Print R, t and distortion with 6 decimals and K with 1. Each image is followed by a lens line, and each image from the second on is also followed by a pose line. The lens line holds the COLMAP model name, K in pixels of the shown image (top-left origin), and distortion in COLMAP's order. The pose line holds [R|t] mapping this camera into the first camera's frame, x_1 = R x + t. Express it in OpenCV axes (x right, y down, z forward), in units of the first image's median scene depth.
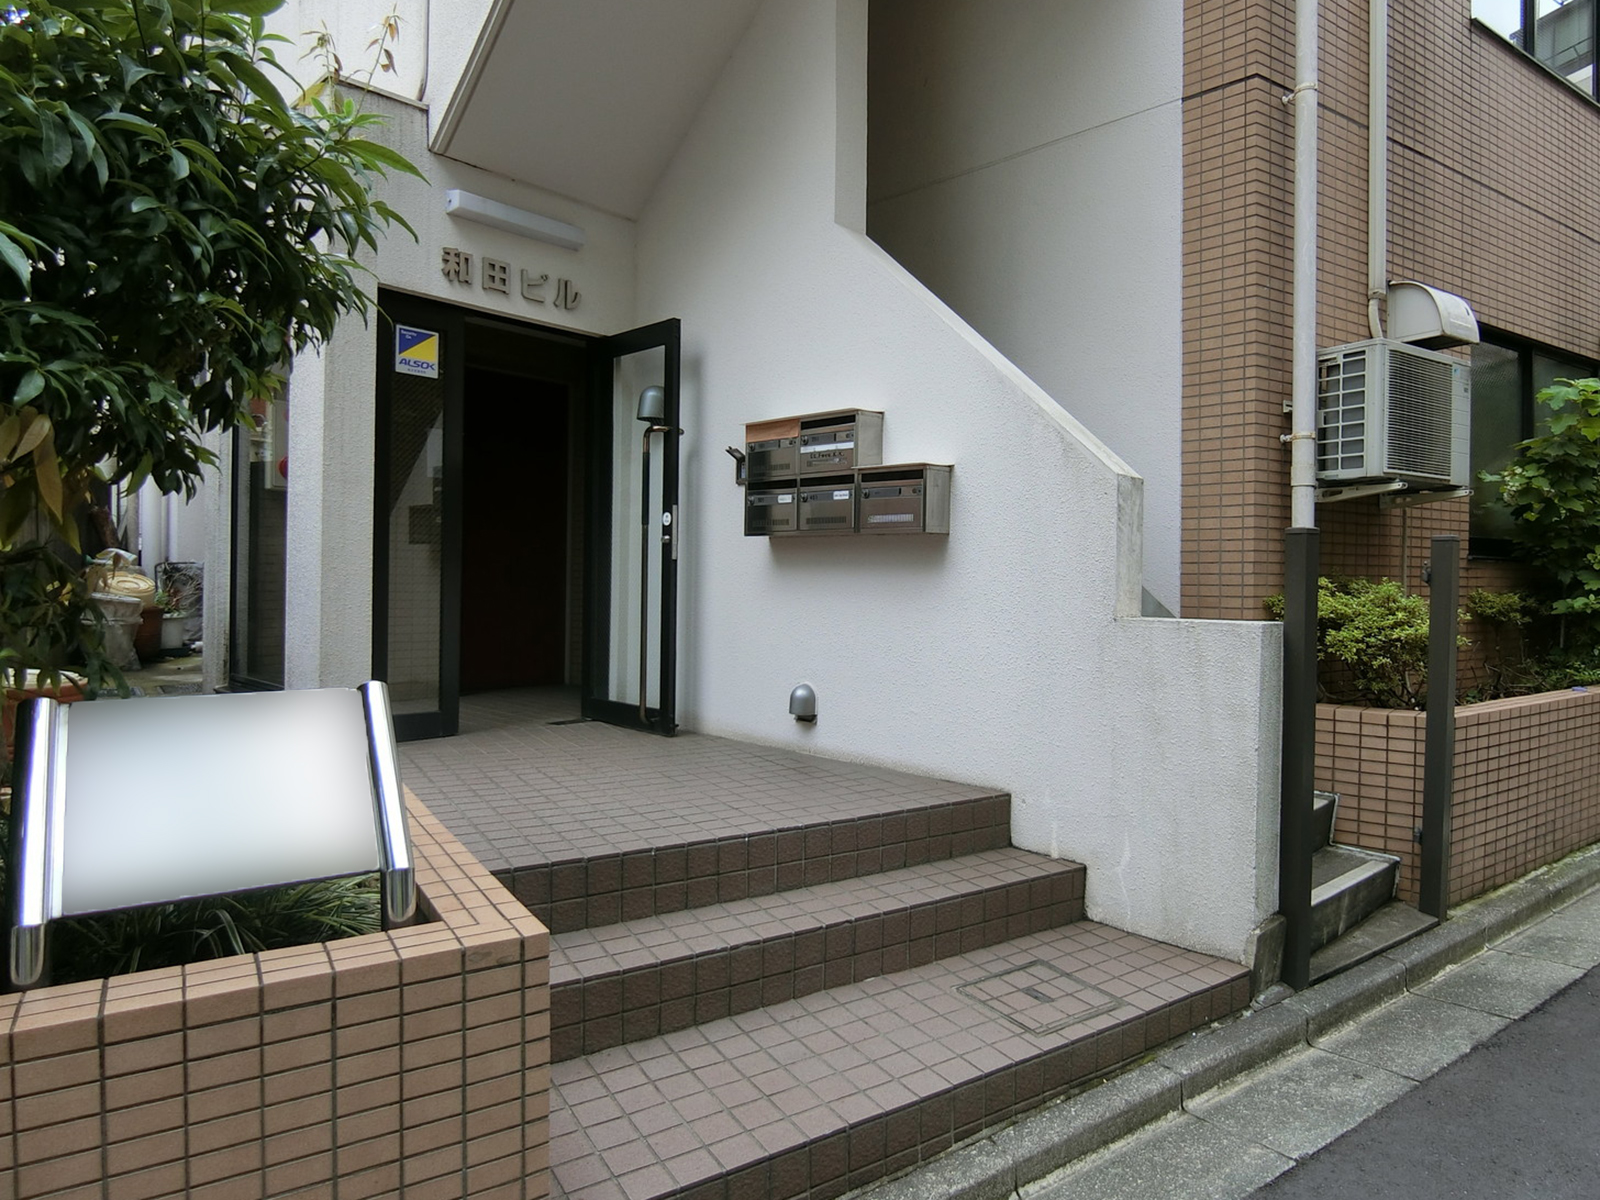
lens RADIAL K [[877.3, 0, 800.0], [0, 877.3, 600.0], [0, 0, 1]] dist [0.000011, -0.000033]
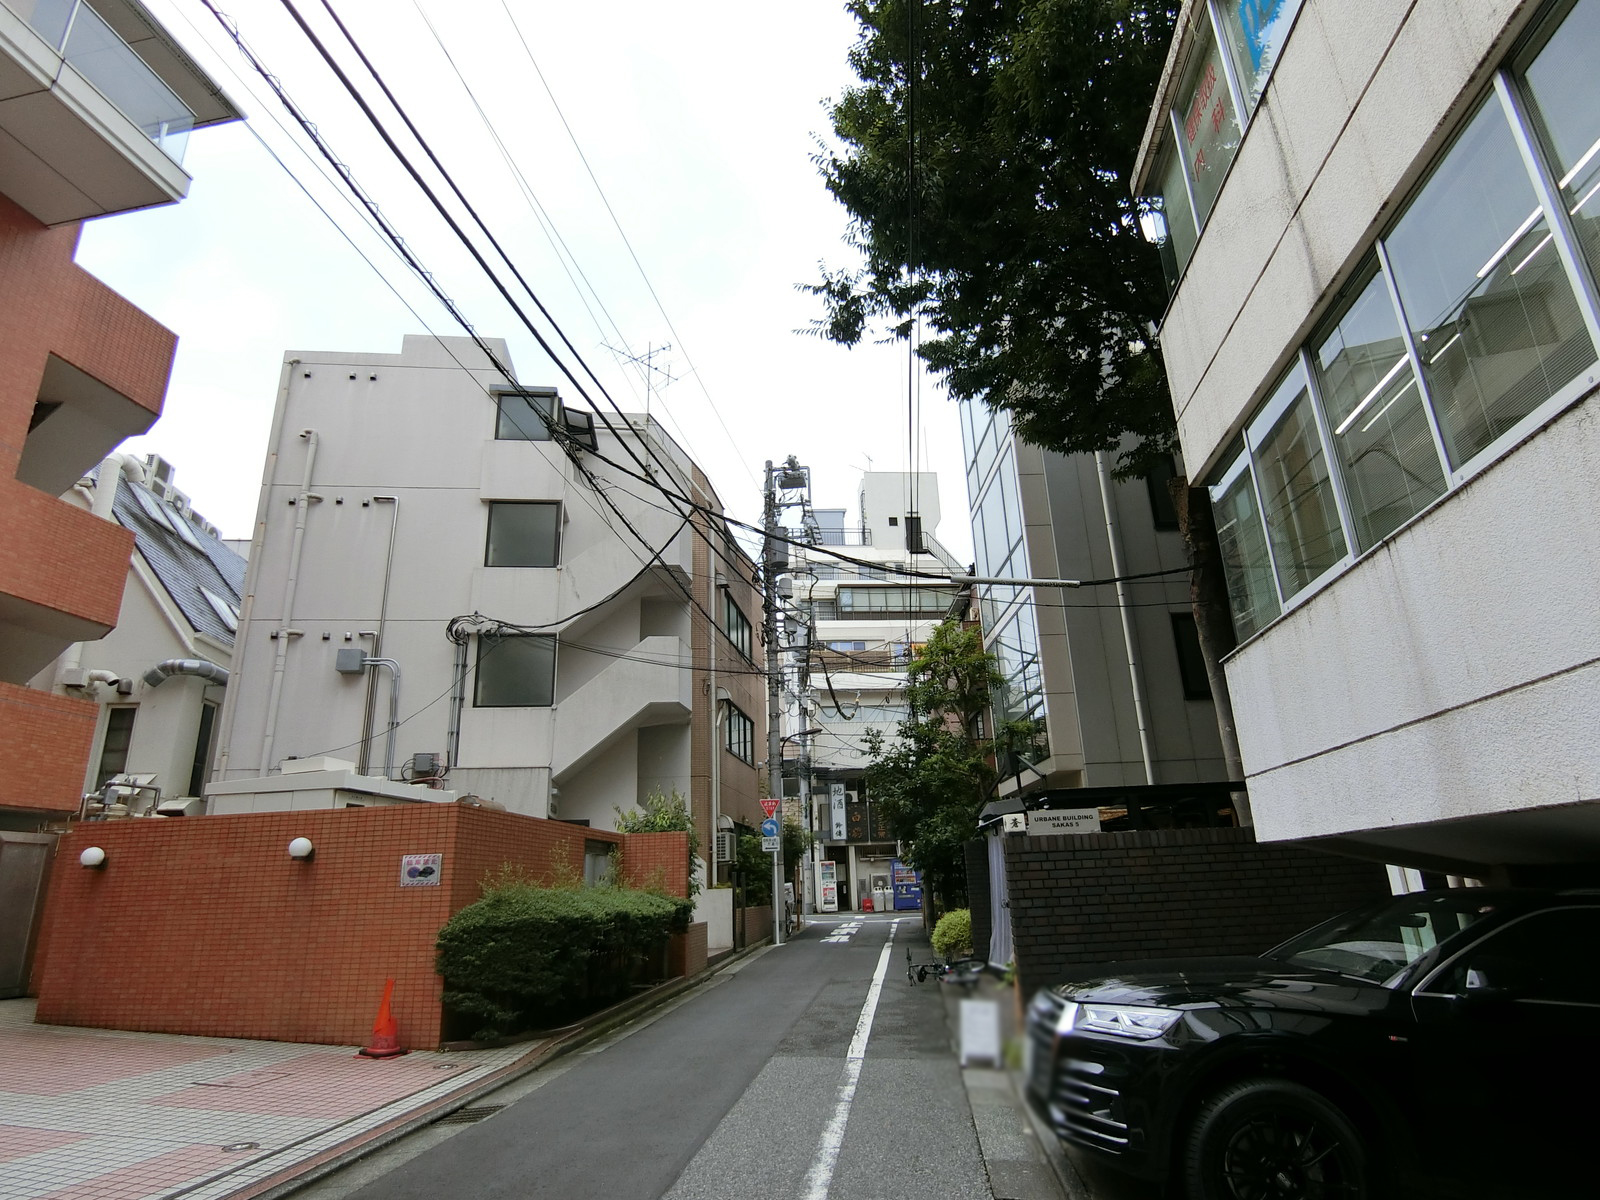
lens RADIAL K [[877.3, 0, 800.0], [0, 877.3, 600.0], [0, 0, 1]] dist [0.000011, -0.000033]
pose [[0.608560, 0.213956, 0.764119, -1.150208], [0.053436, 0.949727, -0.308485, 0.004871], [-0.791707, 0.228563, 0.566532, -0.891986]]
